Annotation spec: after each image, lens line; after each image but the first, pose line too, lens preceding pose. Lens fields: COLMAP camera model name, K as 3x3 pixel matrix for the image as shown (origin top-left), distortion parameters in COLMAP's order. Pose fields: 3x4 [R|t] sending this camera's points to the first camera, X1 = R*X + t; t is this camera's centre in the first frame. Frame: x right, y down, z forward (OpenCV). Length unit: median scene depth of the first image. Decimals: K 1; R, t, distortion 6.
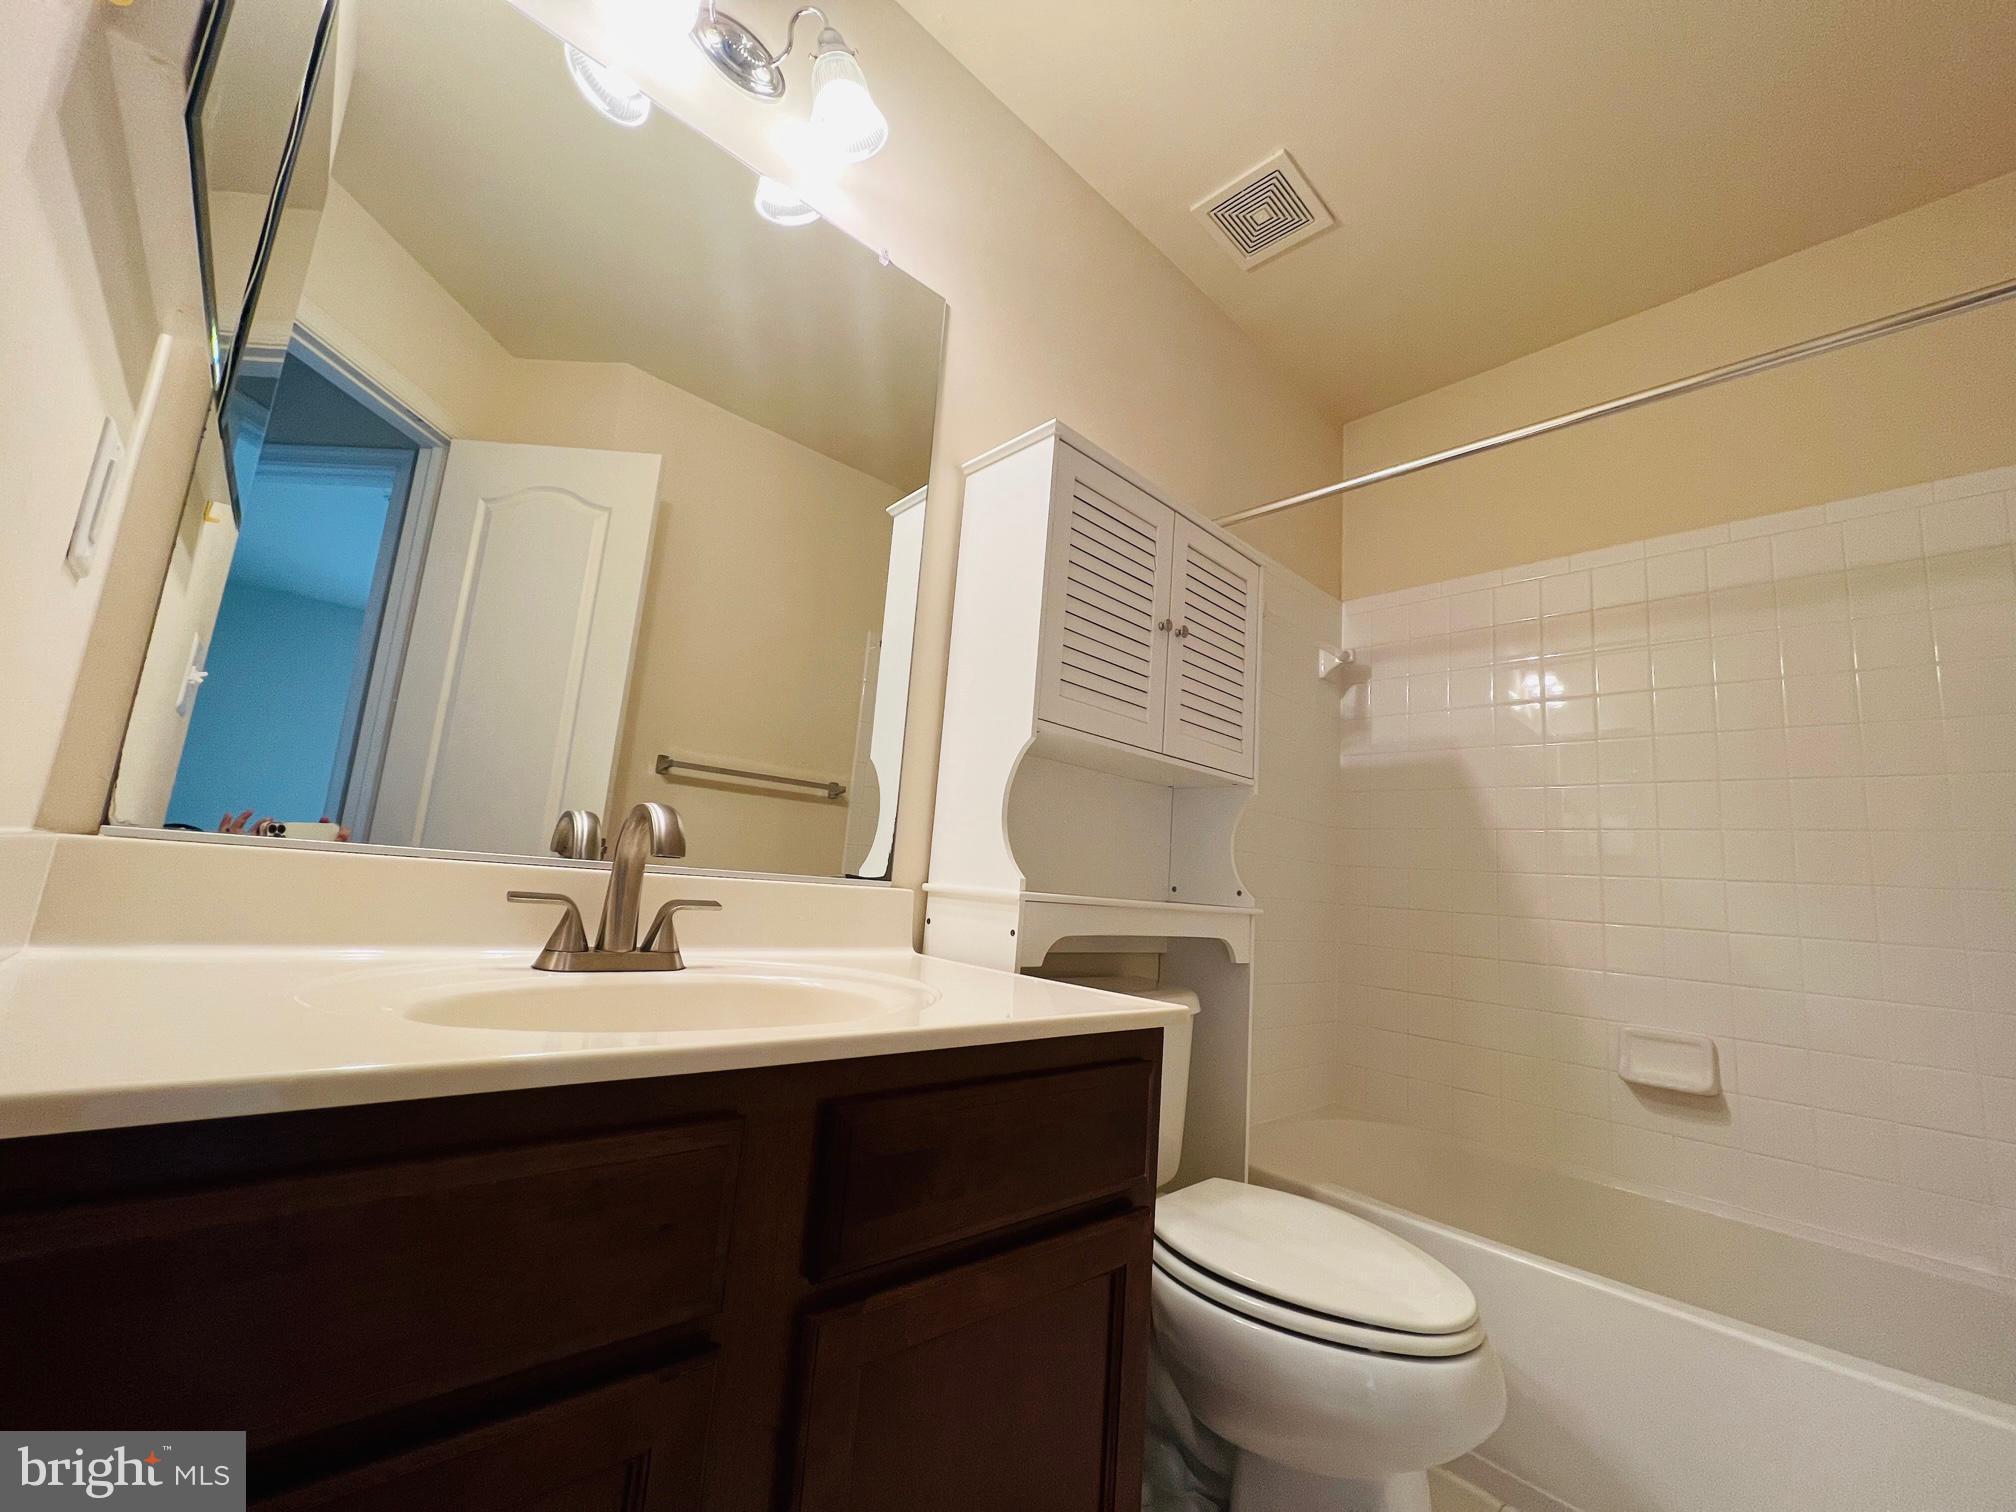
lens RADIAL K [[810.6, 0, 1008.0], [0, 810.6, 756.0], [0, 0, 1]] dist [0.010366, -0.000042]
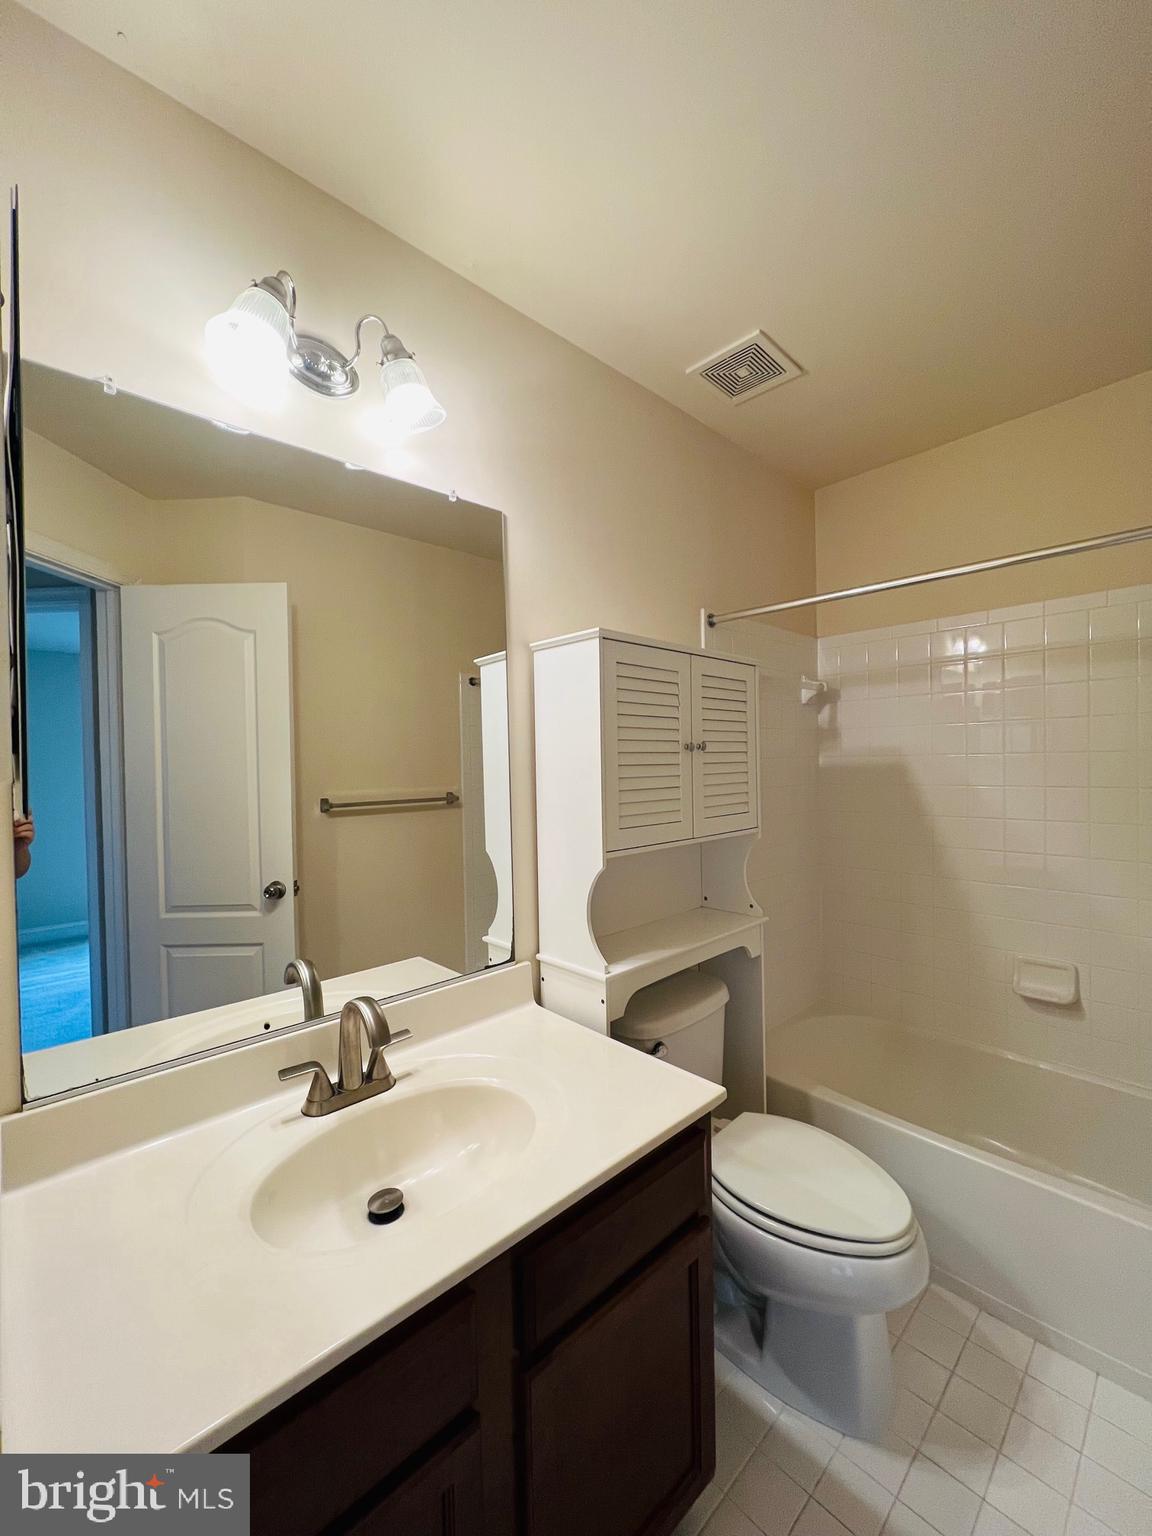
lens RADIAL K [[617.6, 0, 575.0], [0, 617.6, 772.7], [0, 0, 1]] dist [0.010366, -0.000042]
pose [[0.995210, -0.097758, -0.000026, -0.002870], [0.096262, 0.979933, 0.174543, -0.300552], [-0.017037, -0.173709, 0.984650, -0.032657]]
